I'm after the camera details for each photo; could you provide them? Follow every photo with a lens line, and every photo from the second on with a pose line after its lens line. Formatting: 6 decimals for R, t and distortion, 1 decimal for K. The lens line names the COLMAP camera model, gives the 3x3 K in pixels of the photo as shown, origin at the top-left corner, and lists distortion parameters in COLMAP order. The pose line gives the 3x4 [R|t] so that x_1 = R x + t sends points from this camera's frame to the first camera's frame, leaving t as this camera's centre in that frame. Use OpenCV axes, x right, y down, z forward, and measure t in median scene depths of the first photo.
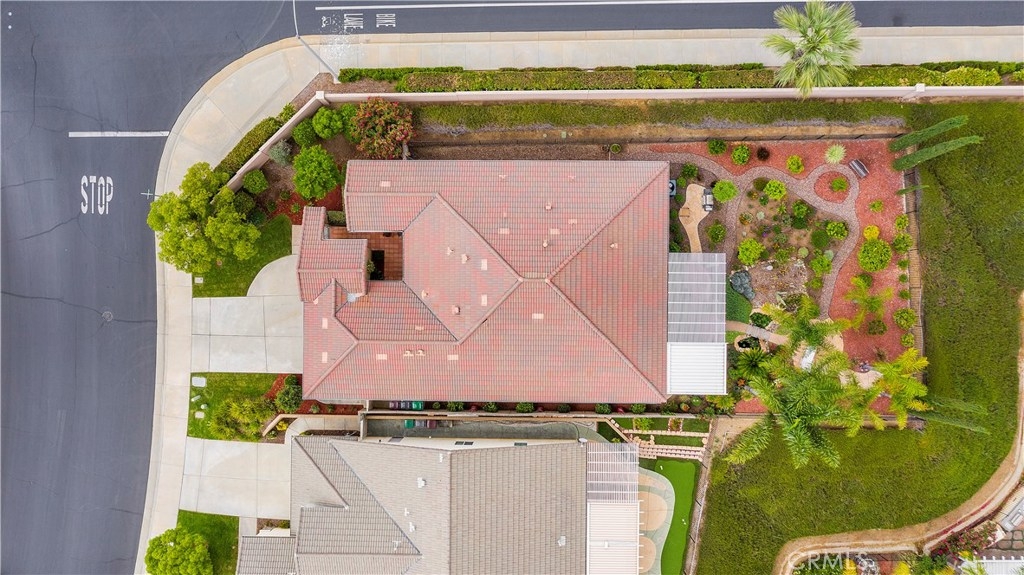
lens RADIAL K [[808.7, 0, 512.0], [0, 808.7, 287.5], [0, 0, 1]] dist [-0.009956, -0.005786]
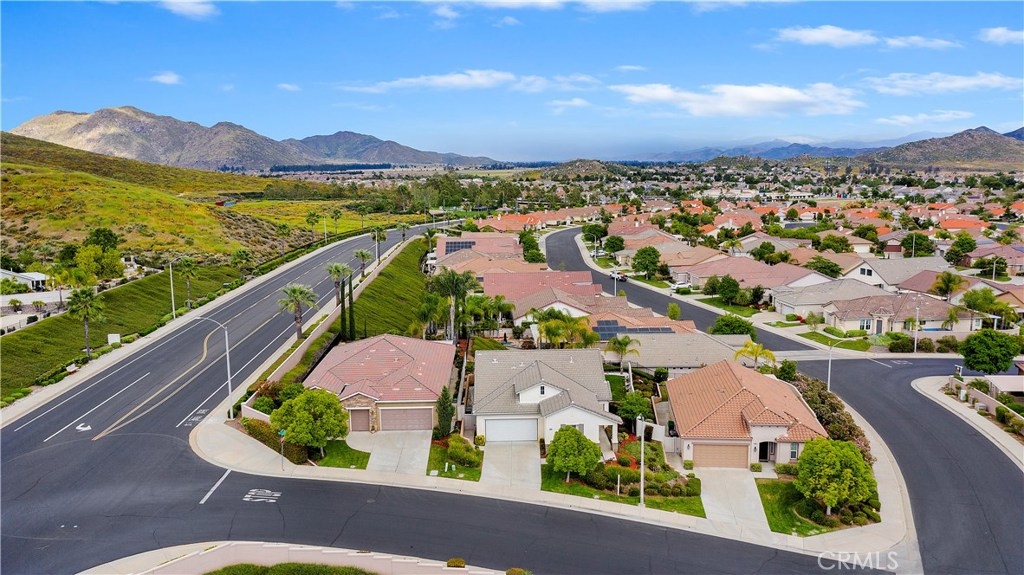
lens RADIAL K [[810.9, 0, 512.0], [0, 810.9, 287.5], [0, 0, 1]] dist [-0.010424, 0.001636]
pose [[-0.027598, -0.122996, 0.992023, -1.623639], [0.999619, -0.004416, 0.027262, 0.207732], [0.001028, 0.992397, 0.123071, 0.566325]]
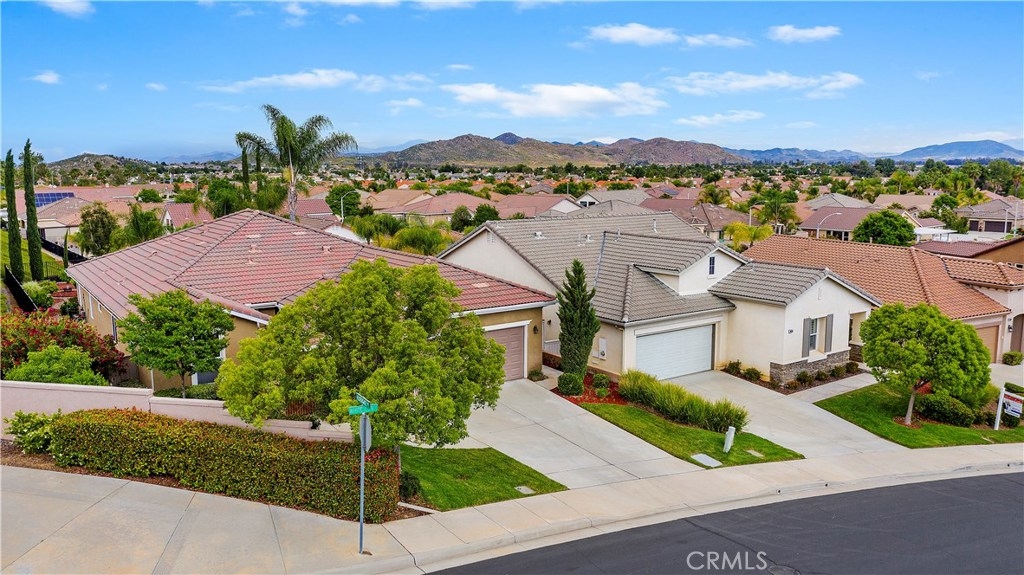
lens RADIAL K [[810.9, 0, 512.0], [0, 810.9, 287.5], [0, 0, 1]] dist [-0.010424, 0.001636]
pose [[-0.572095, -0.091262, 0.815094, -0.703928], [0.820090, -0.078951, 0.566762, -0.234486], [0.012629, 0.992692, 0.120010, 0.853986]]
